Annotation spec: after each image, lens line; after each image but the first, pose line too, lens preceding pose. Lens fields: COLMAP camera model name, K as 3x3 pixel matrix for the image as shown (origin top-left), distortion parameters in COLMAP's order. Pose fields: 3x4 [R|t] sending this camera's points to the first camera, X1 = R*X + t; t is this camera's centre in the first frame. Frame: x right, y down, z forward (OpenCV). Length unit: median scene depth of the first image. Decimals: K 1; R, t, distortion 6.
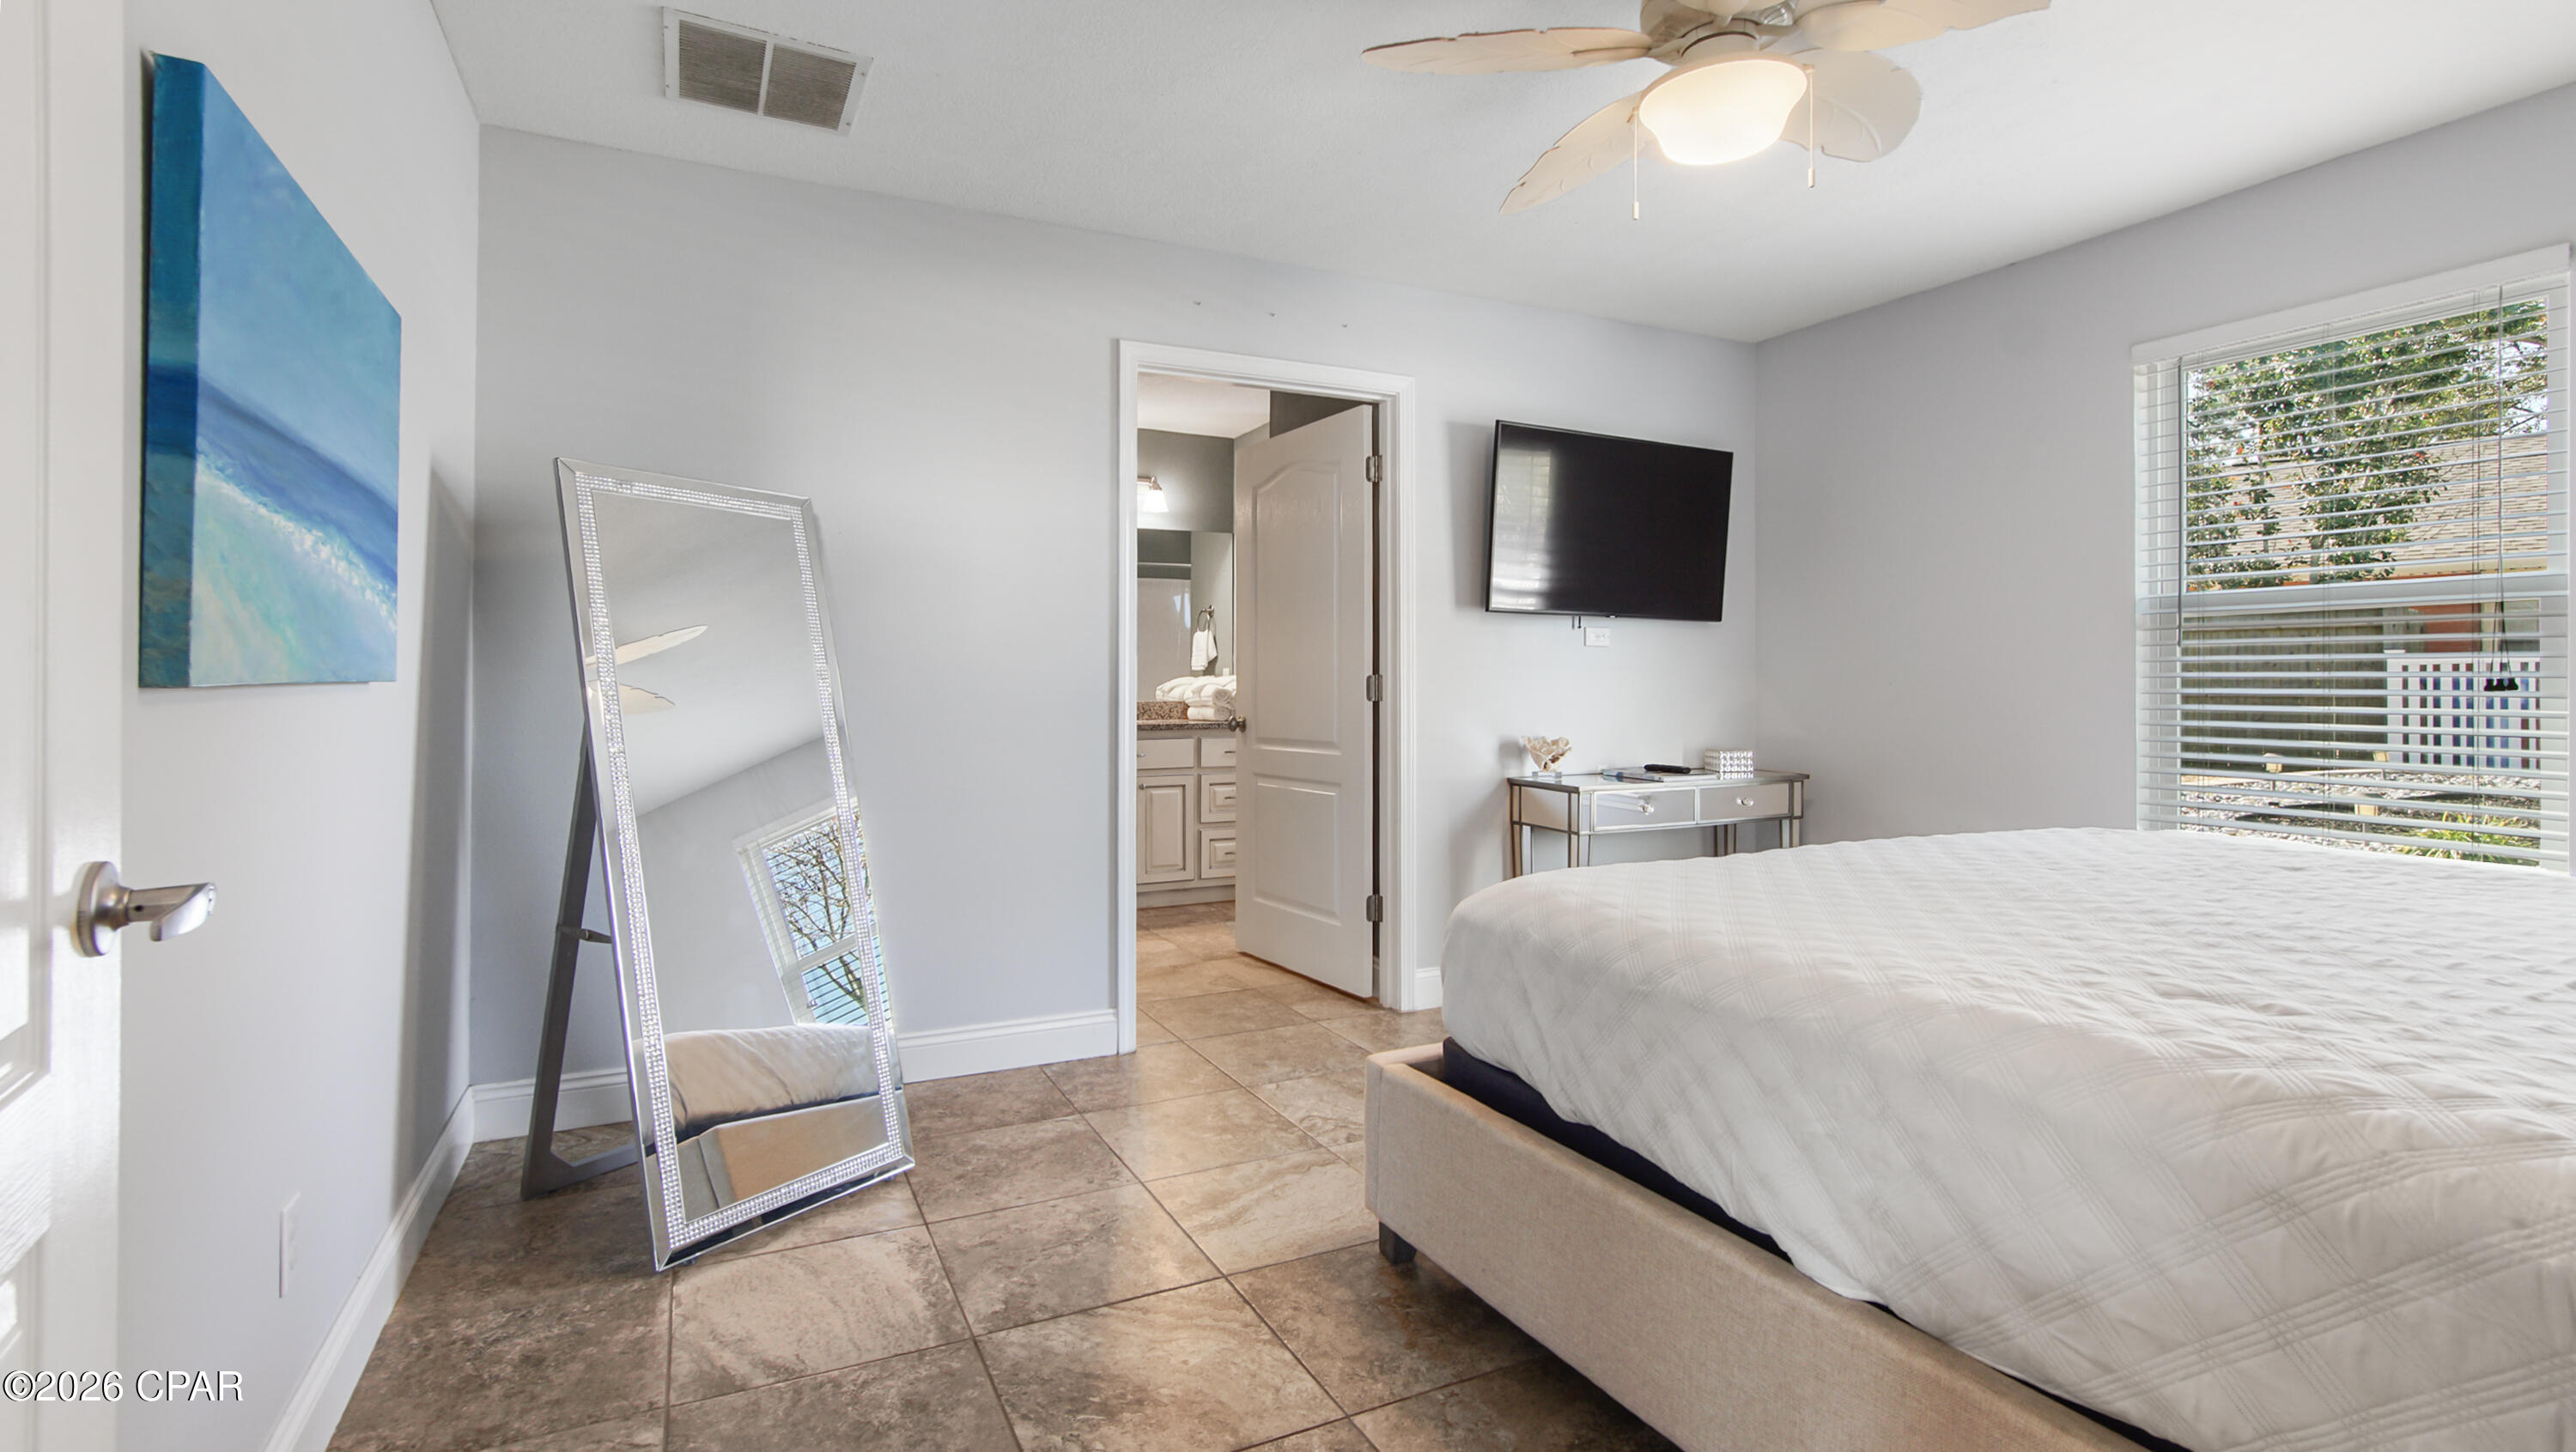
lens RADIAL K [[1170.3, 0, 1280.2], [0, 1170.3, 701.4], [0, 0, 1]] dist [0.004511, 0.001045]
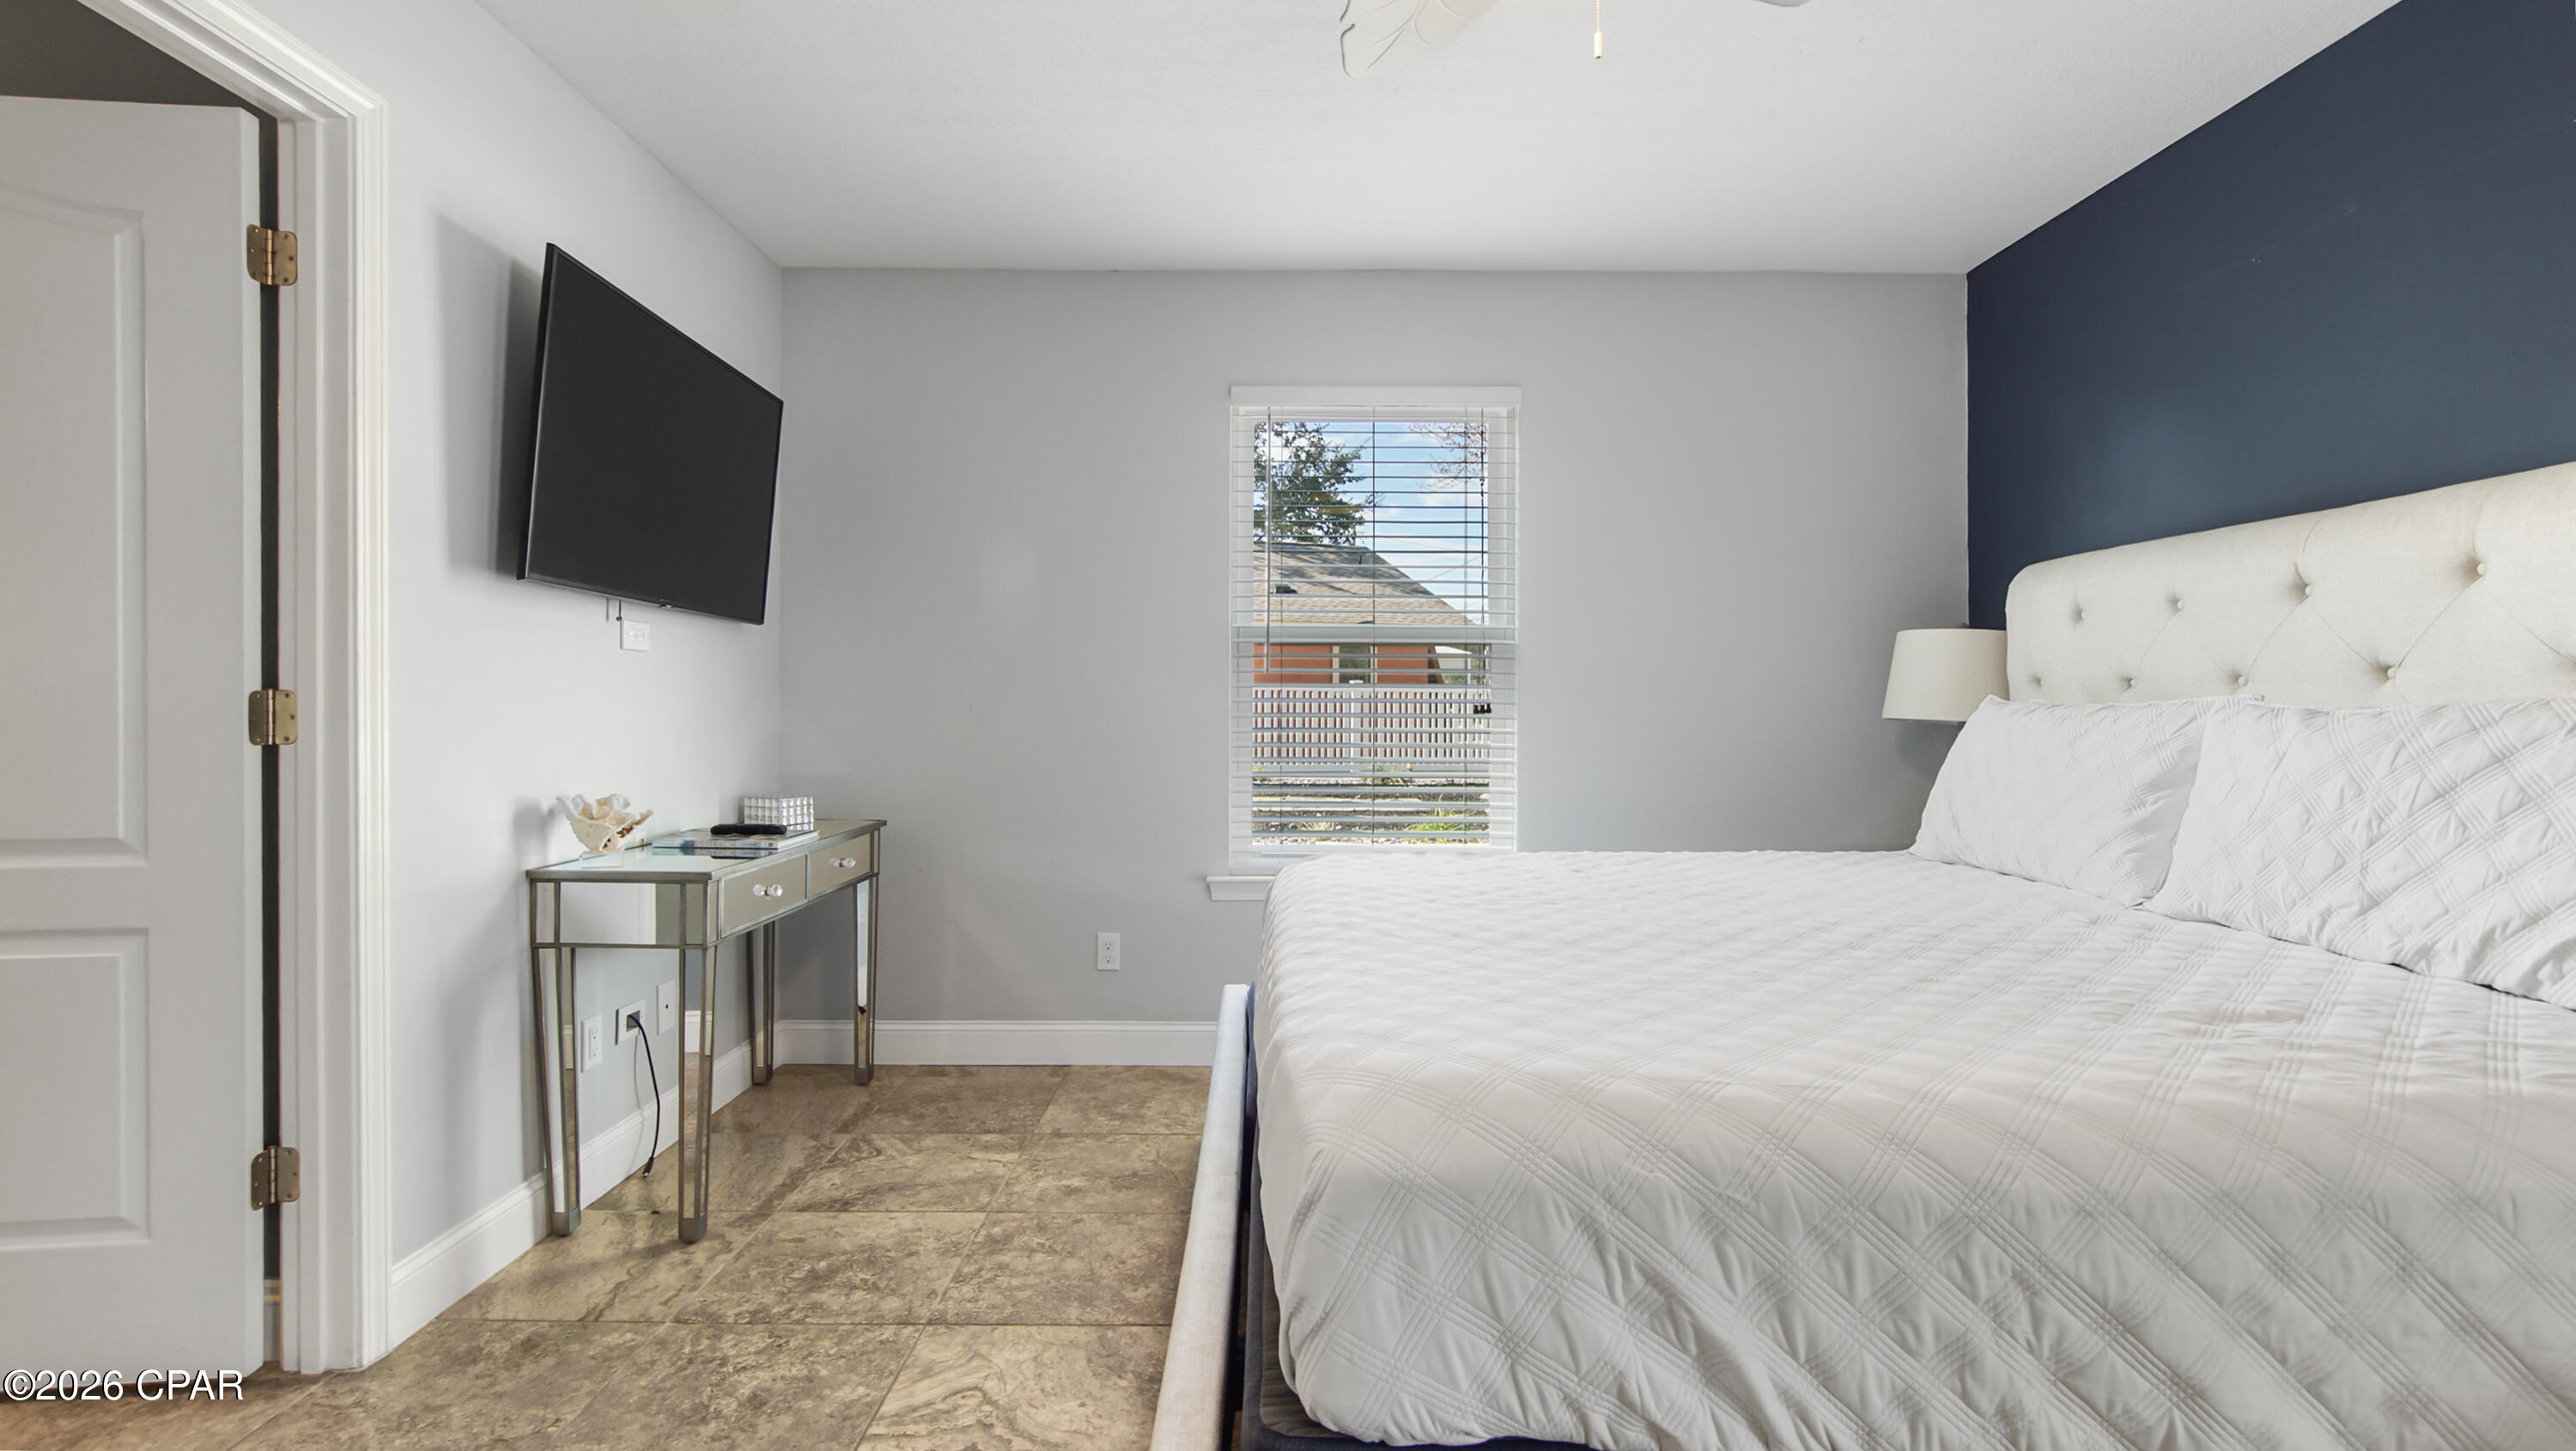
lens RADIAL K [[1170.2, 0, 1280.9], [0, 1170.2, 720.6], [0, 0, 1]] dist [0.004511, 0.001045]
pose [[0.448598, -0.010053, 0.893677, -0.161281], [0.010876, 0.999924, 0.005789, -0.008306], [-0.893668, 0.007122, 0.448673, 0.414760]]
